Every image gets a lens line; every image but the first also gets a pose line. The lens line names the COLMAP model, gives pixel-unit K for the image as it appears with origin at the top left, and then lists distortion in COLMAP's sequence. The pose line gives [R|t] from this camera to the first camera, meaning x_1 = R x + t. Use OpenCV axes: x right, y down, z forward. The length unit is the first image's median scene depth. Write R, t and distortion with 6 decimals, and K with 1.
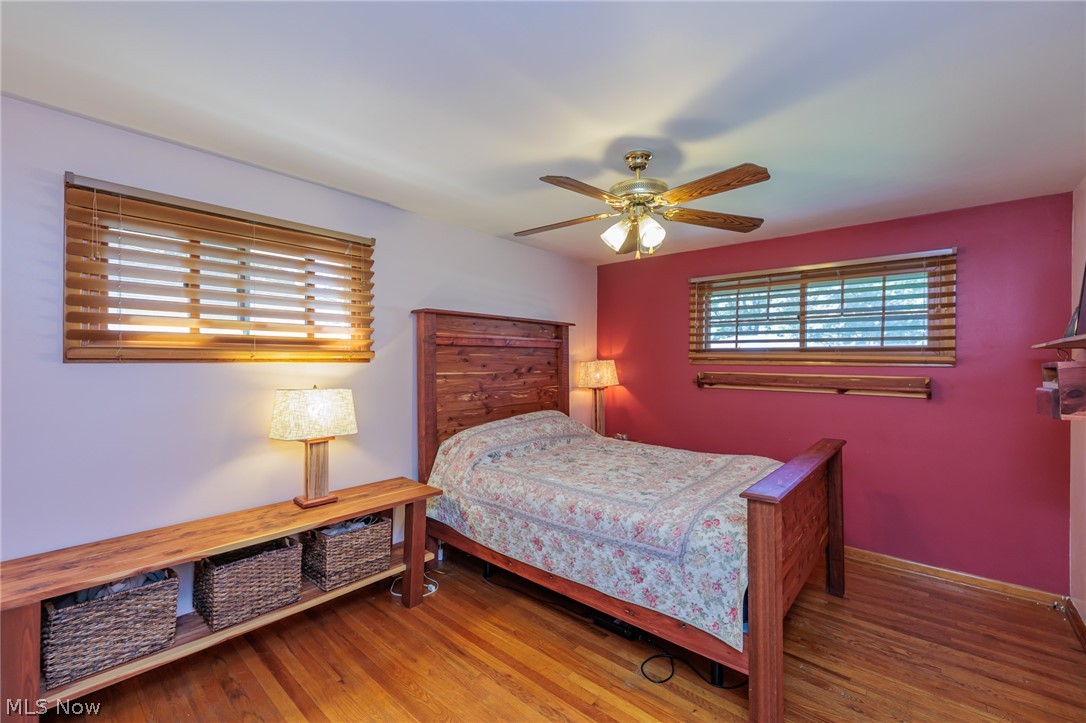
lens RADIAL K [[453.9, 0, 543.0], [0, 453.9, 361.5], [0, 0, 1]] dist [-0.000482, 0.000201]
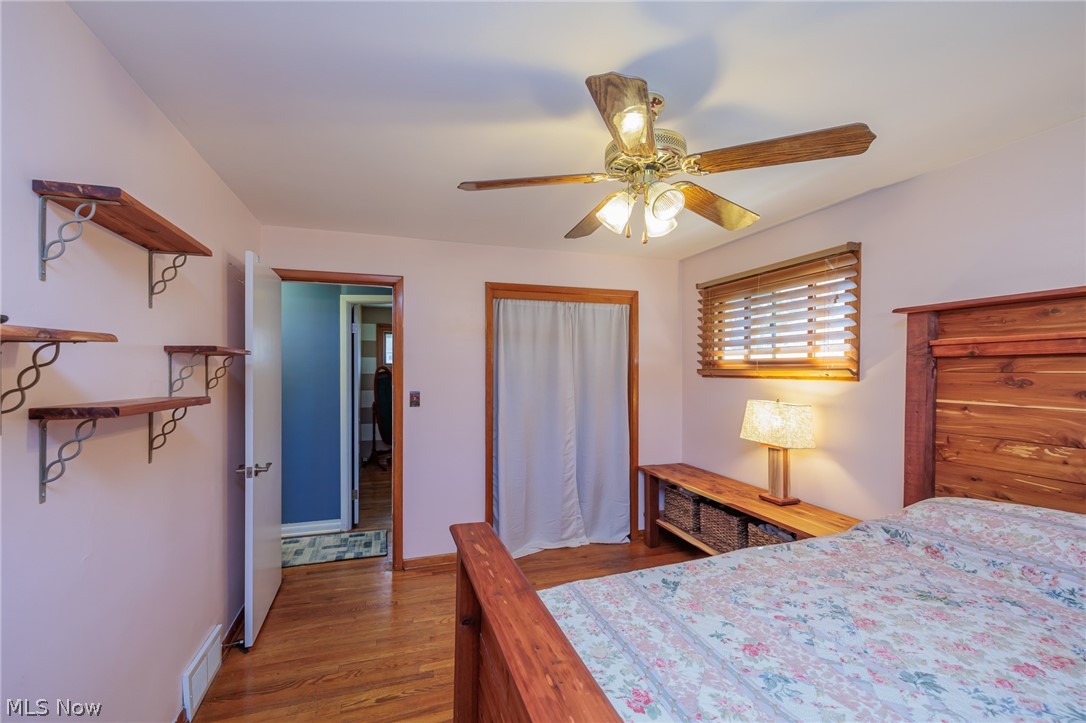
lens RADIAL K [[471.3, 0, 543.0], [0, 471.3, 361.5], [0, 0, 1]] dist [0.000113, 0.000103]
pose [[-0.506239, -0.019944, -0.862162, 0.749922], [-0.008383, 0.999799, -0.018205, -0.015464], [0.862352, -0.001988, -0.506305, 0.974145]]
